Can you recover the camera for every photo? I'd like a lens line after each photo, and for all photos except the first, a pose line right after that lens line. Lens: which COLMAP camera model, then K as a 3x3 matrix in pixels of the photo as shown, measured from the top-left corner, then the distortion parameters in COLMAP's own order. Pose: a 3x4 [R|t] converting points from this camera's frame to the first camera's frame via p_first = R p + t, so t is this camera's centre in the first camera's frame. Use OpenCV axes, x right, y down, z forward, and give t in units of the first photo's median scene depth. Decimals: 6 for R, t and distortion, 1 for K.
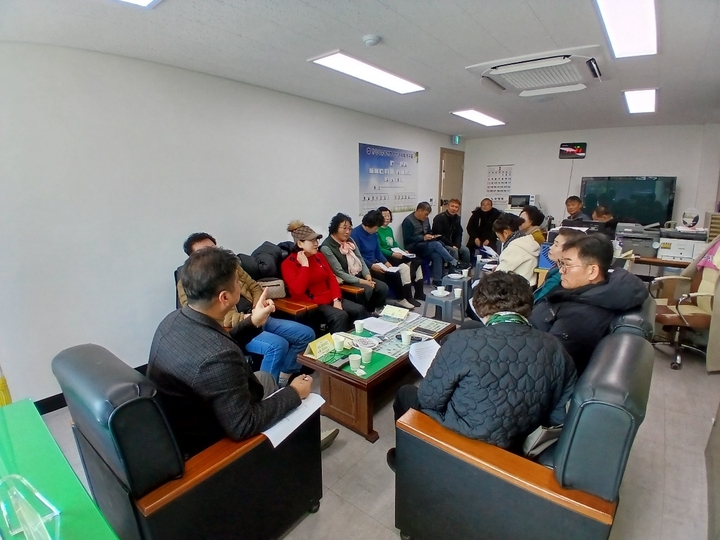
lens RADIAL K [[364.9, 0, 358.1], [0, 364.9, 270.9], [0, 0, 1]] dist [-0.048512, -0.010872]
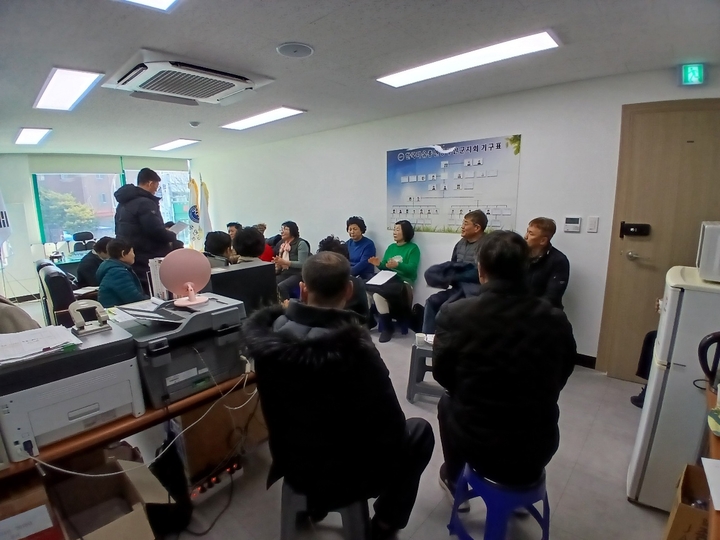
lens RADIAL K [[364.9, 0, 367.7], [0, 364.9, 276.7], [0, 0, 1]] dist [-0.048512, -0.010872]
pose [[-0.051026, 0.207981, -0.976801, 0.897129], [-0.201391, 0.955839, 0.214039, -0.214537], [0.978181, 0.207641, -0.006887, 0.937743]]
